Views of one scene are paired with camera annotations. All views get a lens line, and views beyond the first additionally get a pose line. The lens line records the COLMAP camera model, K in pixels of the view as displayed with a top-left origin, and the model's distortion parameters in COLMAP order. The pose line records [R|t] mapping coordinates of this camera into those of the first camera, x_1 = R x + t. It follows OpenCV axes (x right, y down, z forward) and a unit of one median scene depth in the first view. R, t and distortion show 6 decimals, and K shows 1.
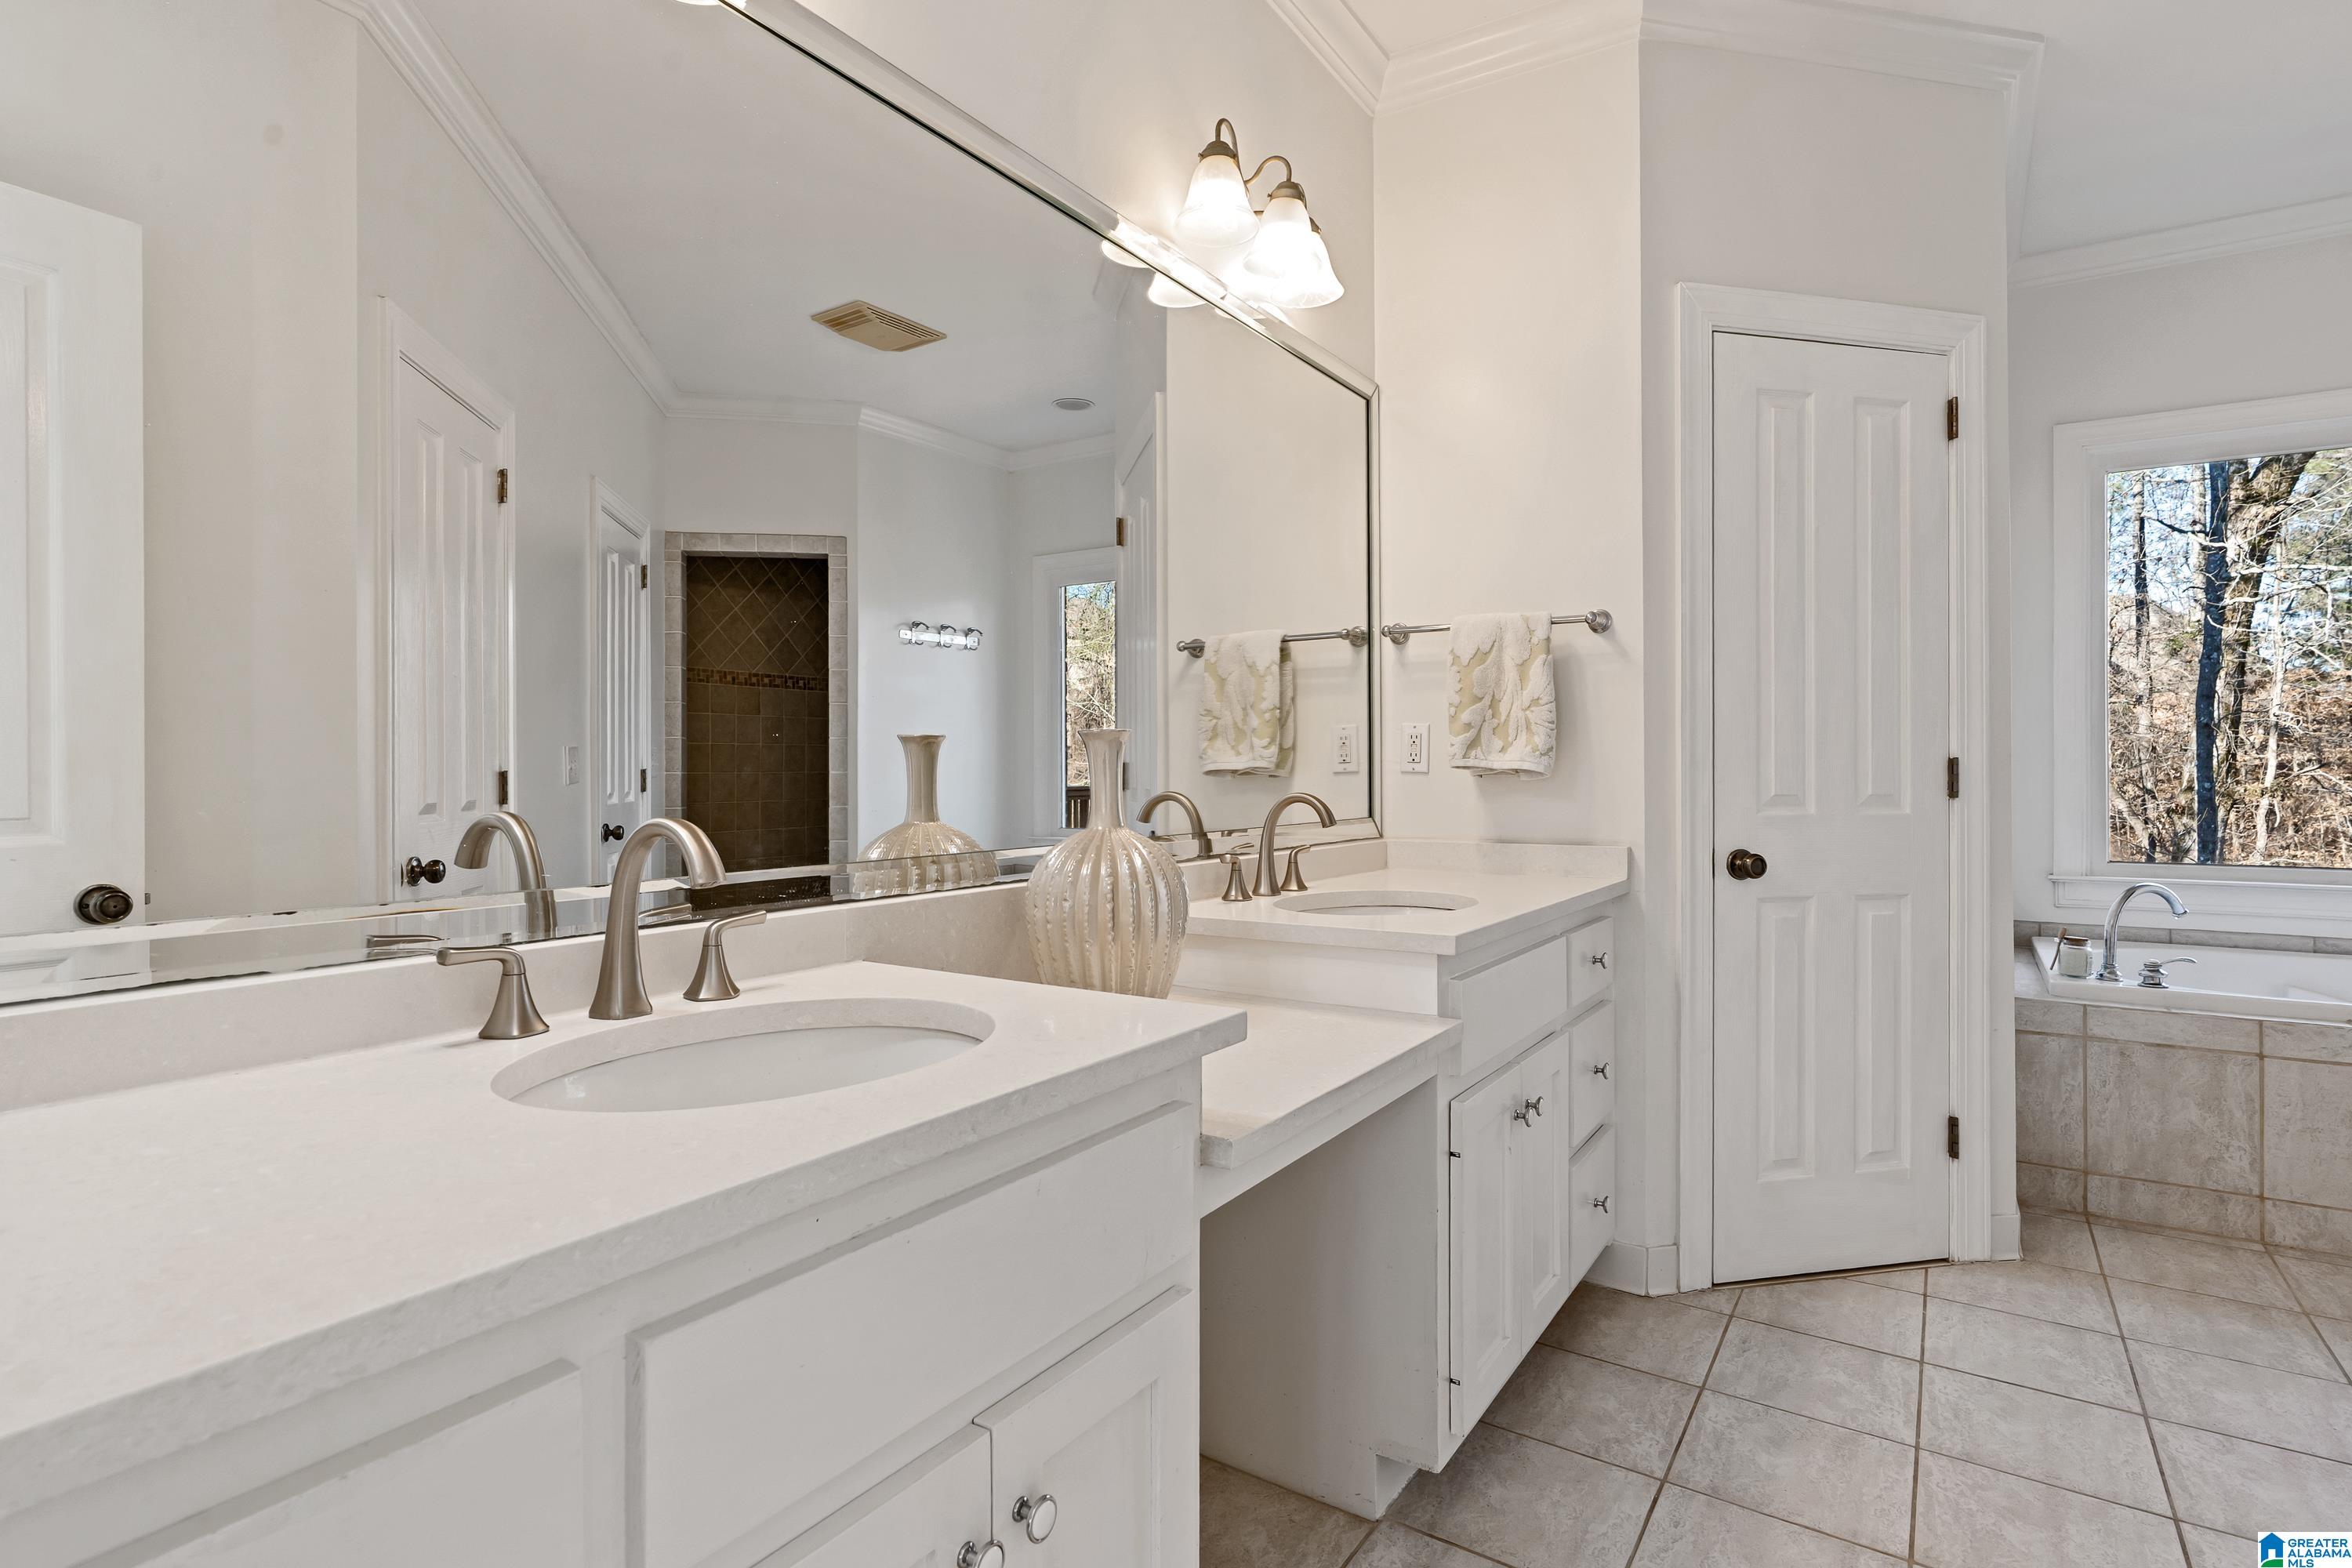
lens RADIAL K [[1149.3, 0, 1230.1], [0, 1149.3, 768.6], [0, 0, 1]] dist [-0.003525, -0.000197]
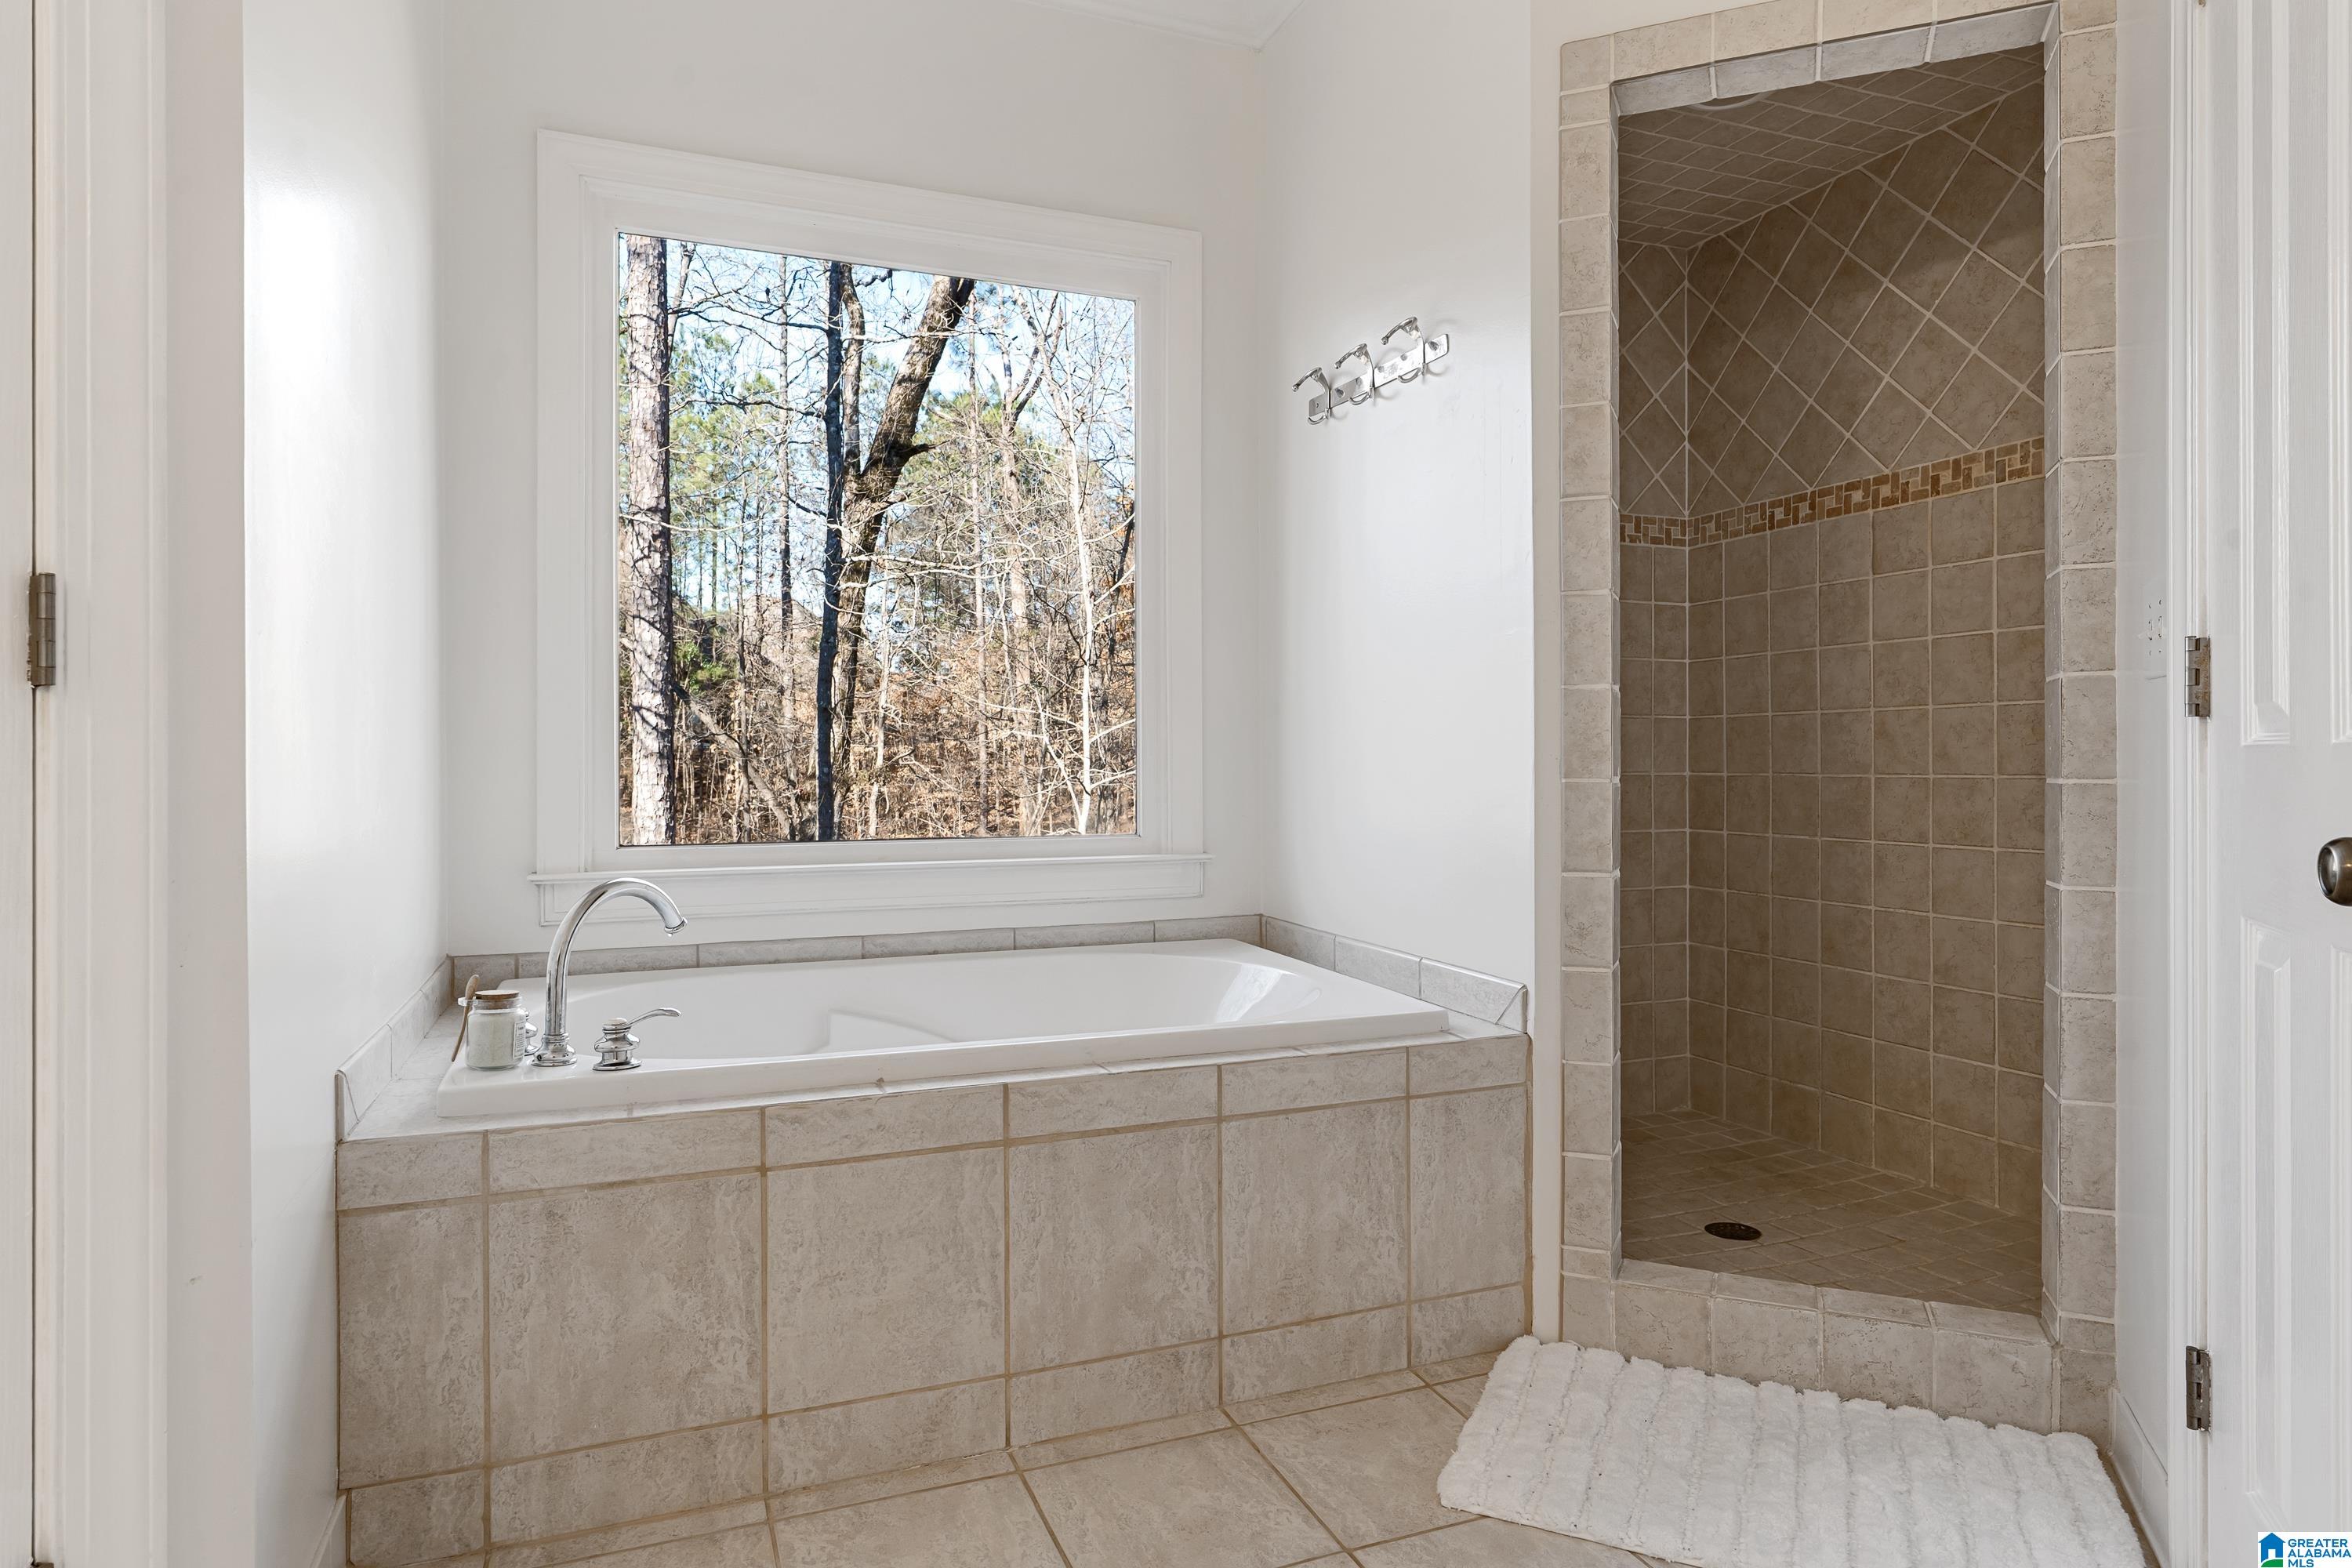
lens RADIAL K [[1379.1, 0, 1175.9], [0, 1379.1, 740.3], [0, 0, 1]] dist [-0.002931, -0.000258]
pose [[0.583878, 0.011607, 0.811758, 0.434992], [0.000202, 0.999896, -0.014443, 0.044327], [-0.811841, 0.008597, 0.583815, 0.406721]]
